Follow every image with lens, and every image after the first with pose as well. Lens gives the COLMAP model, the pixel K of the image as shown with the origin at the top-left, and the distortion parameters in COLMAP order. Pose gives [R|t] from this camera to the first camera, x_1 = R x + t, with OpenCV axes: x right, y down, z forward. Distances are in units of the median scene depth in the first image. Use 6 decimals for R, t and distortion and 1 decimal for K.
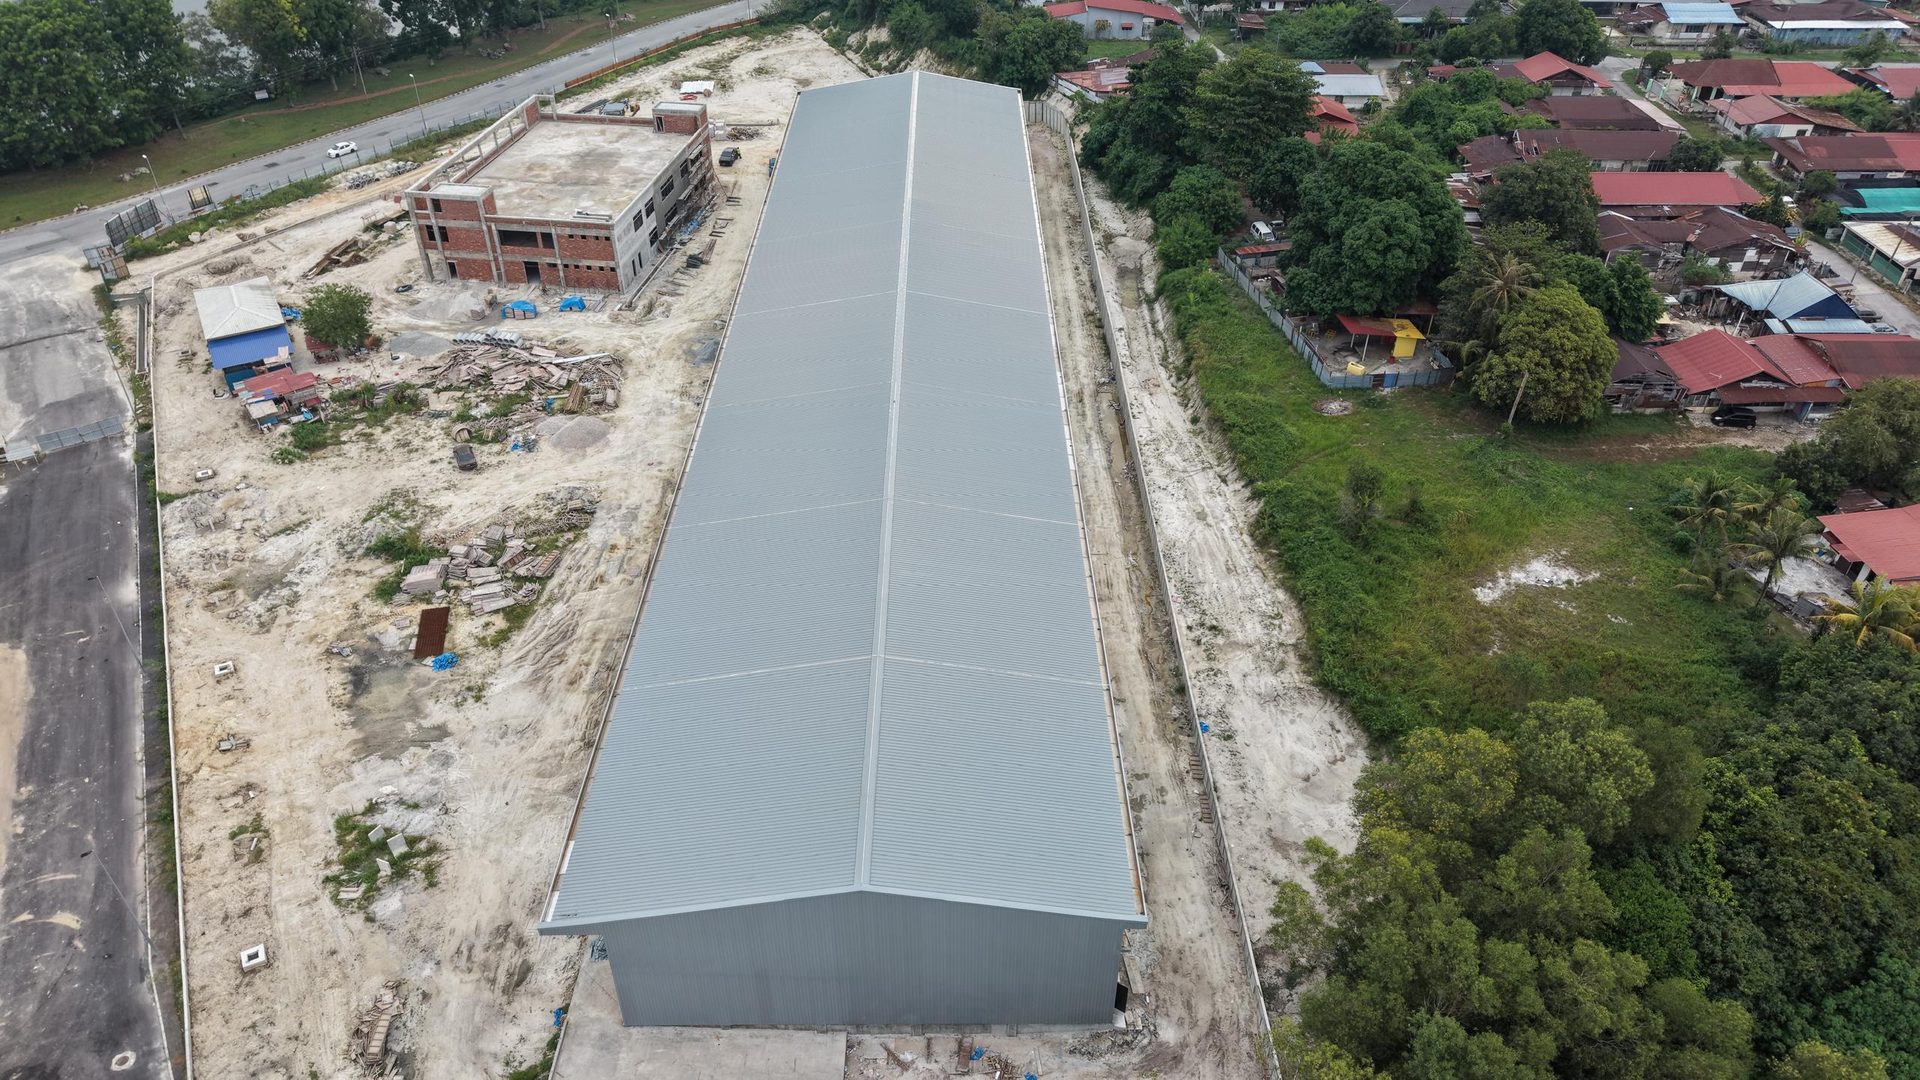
lens RADIAL K [[1291.2, 0, 960.0], [0, 1291.2, 540.0], [0, 0, 1]] dist [0.007725, -0.005121]
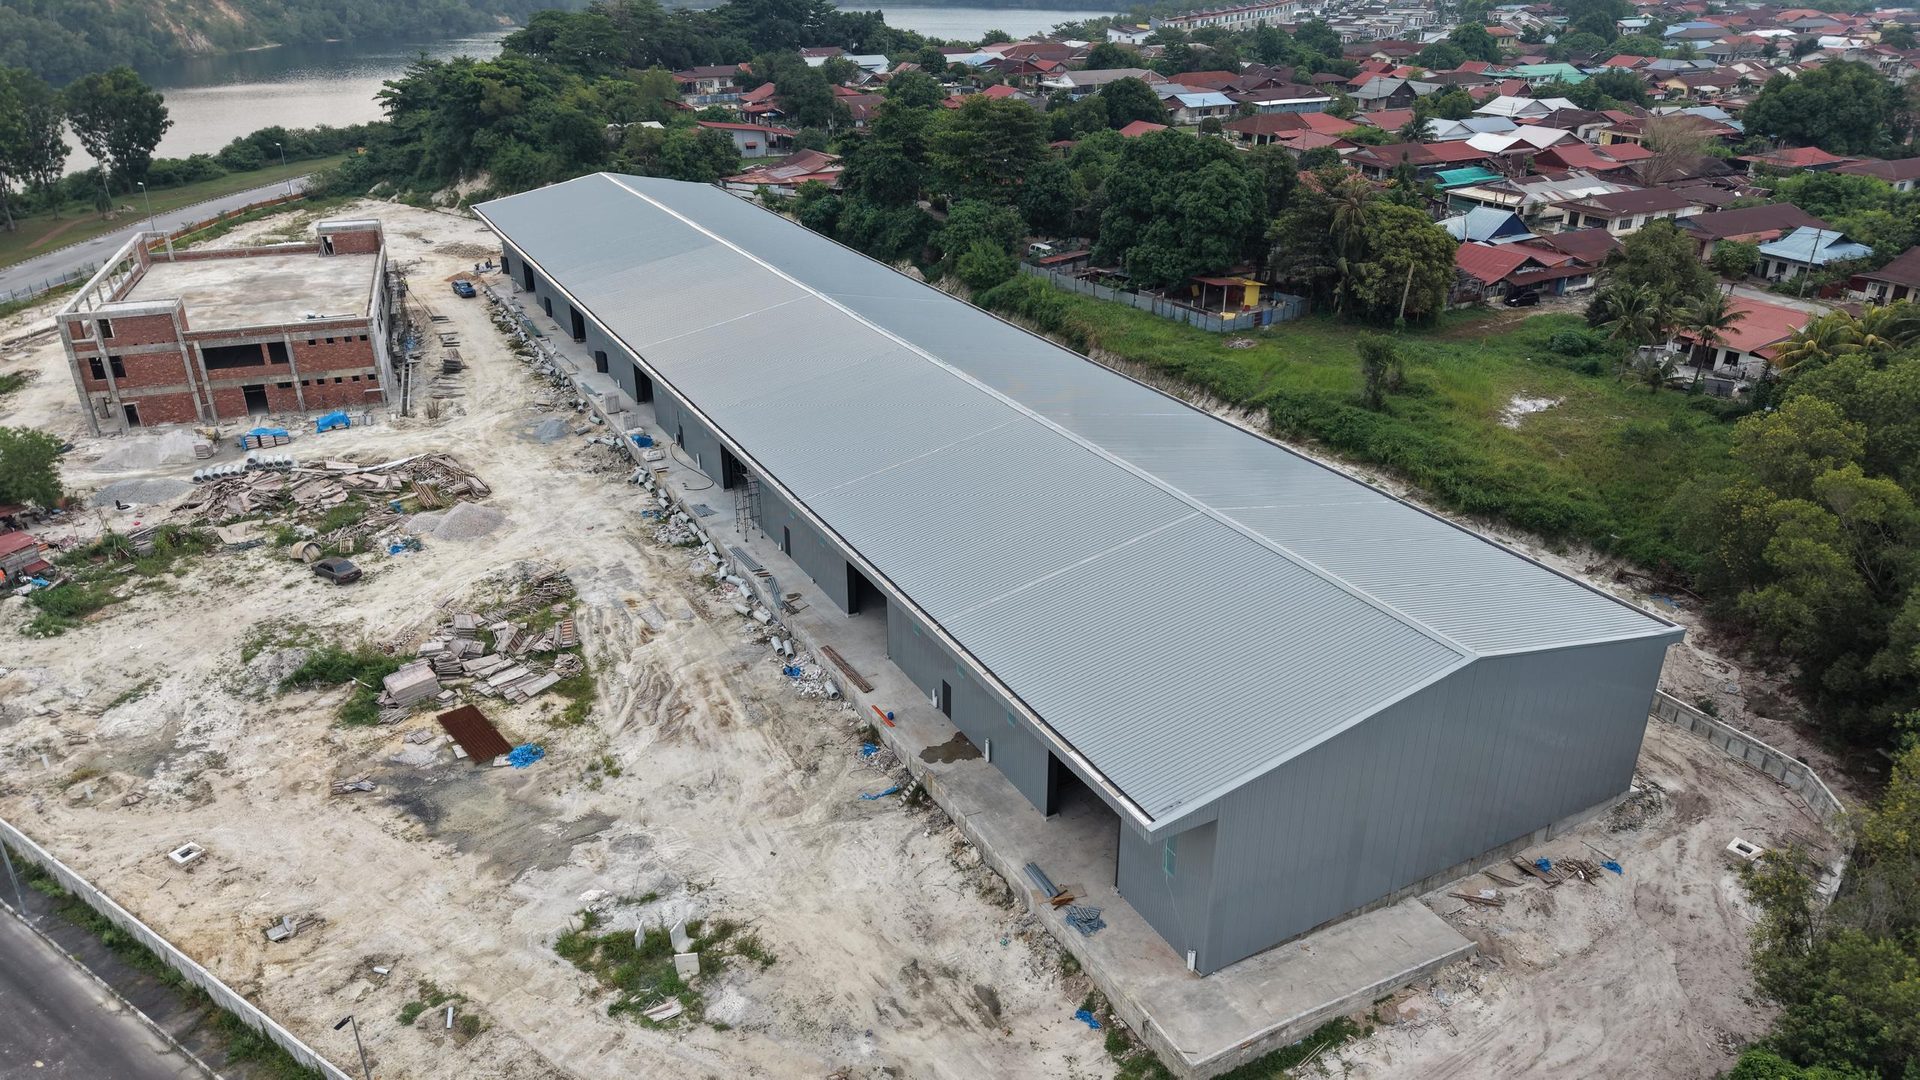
lens RADIAL K [[1283.4, 0, 960.0], [0, 1283.4, 540.0], [0, 0, 1]] dist [0.025645, -0.025113]
pose [[0.879781, -0.203377, 0.429678, -0.366370], [0.280552, 0.951805, -0.123927, 0.106858], [-0.383766, 0.229576, 0.894438, 0.188175]]
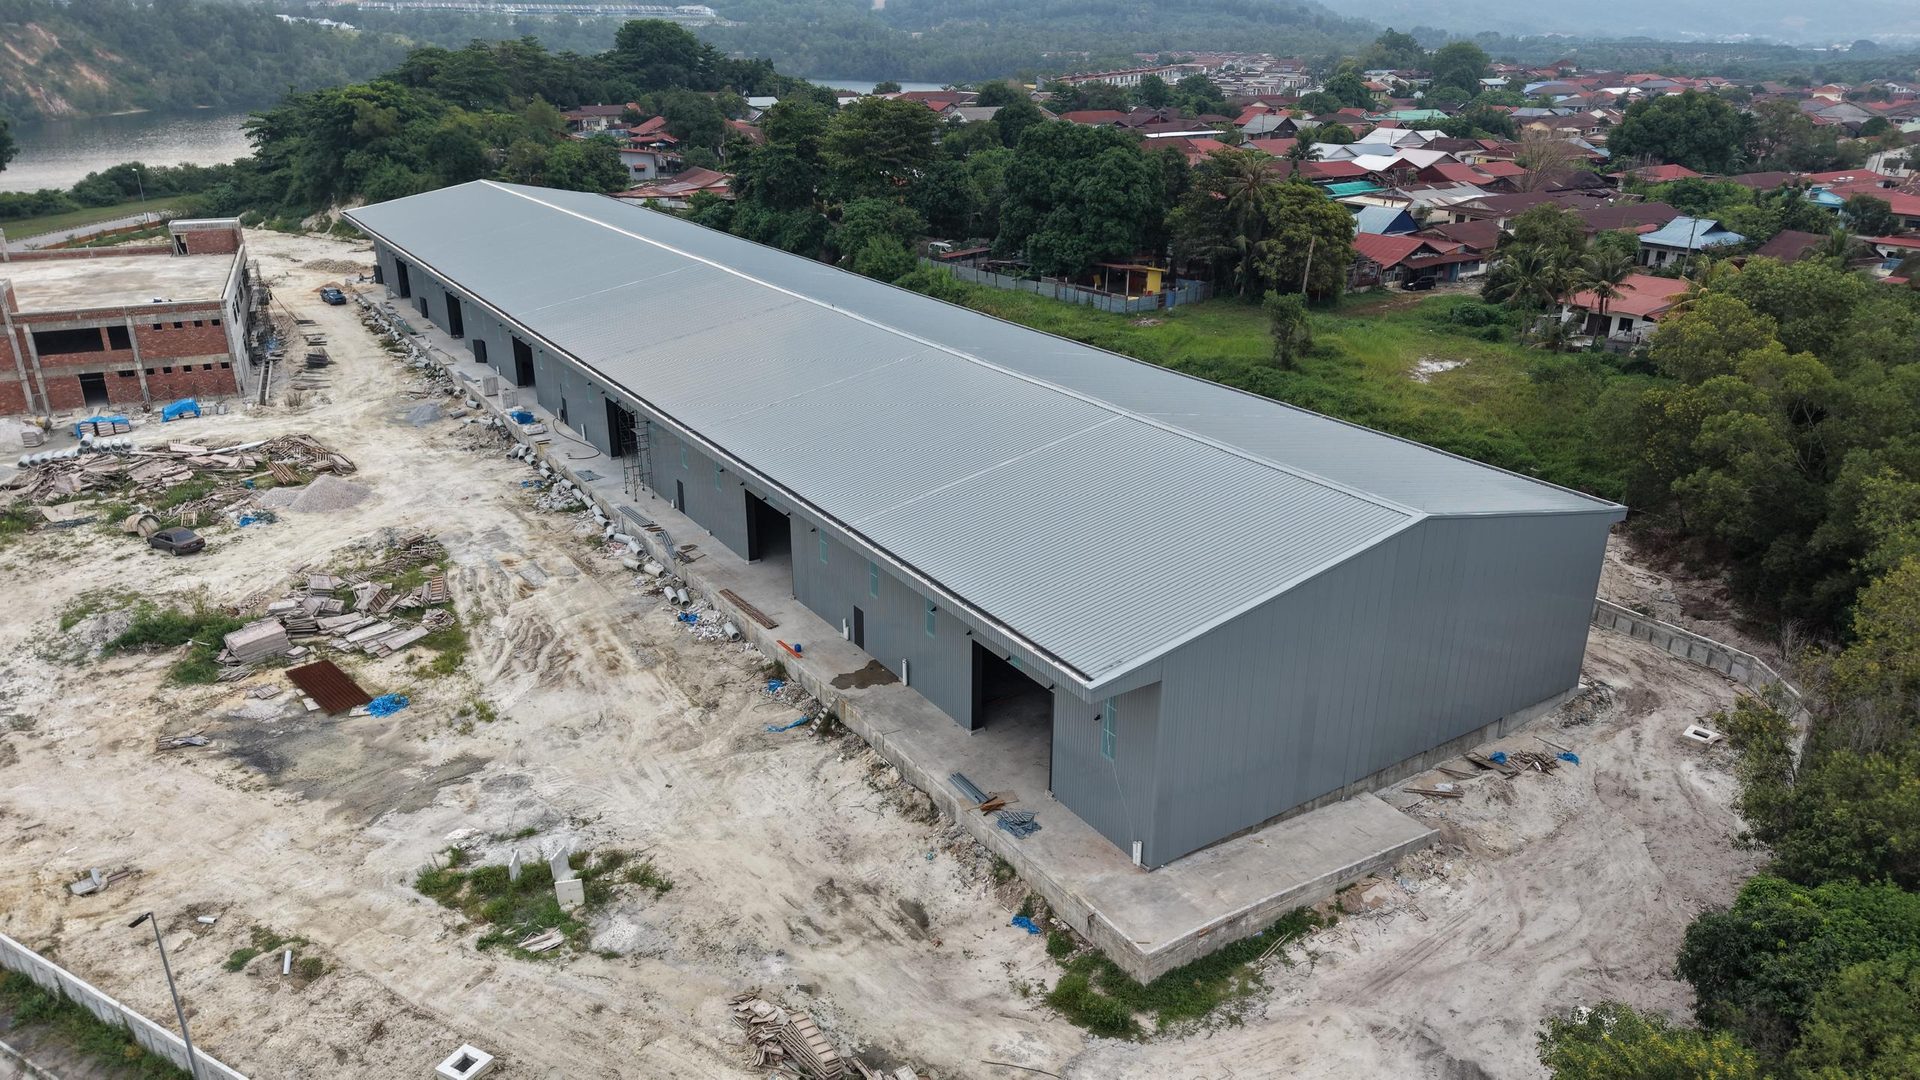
lens RADIAL K [[1283.4, 0, 960.0], [0, 1283.4, 540.0], [0, 0, 1]] dist [0.025645, -0.025113]
pose [[0.838520, -0.200434, 0.506666, -0.365197], [0.318014, 0.935099, -0.156387, 0.162548], [-0.442438, 0.292261, 0.847840, 0.240473]]
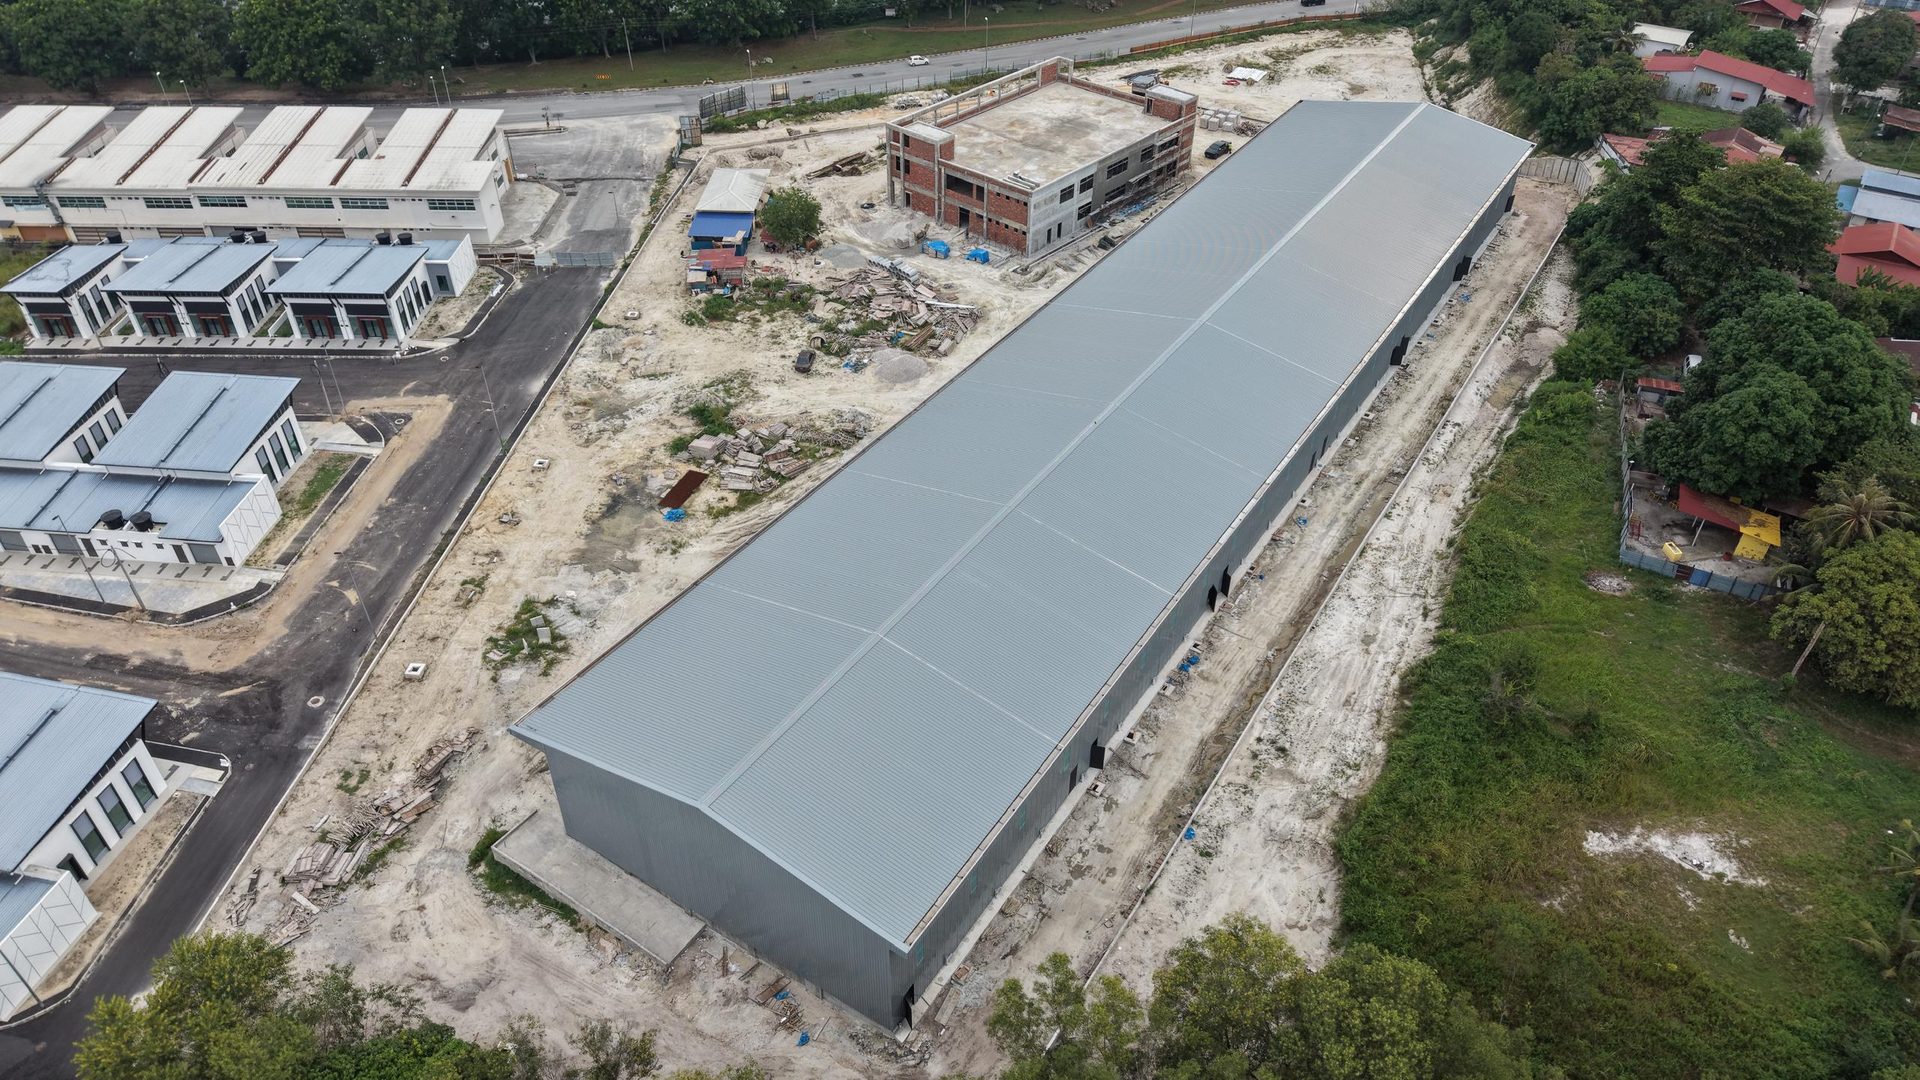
lens RADIAL K [[1260.7, 0, 952.5], [0, 1260.7, 562.3], [0, 0, 1]] dist [0.084960, -0.156180]
pose [[0.835659, 0.346384, -0.426255, 0.266679], [-0.323868, 0.937548, 0.126939, -0.077962], [0.443604, 0.031972, 0.895653, 0.040763]]
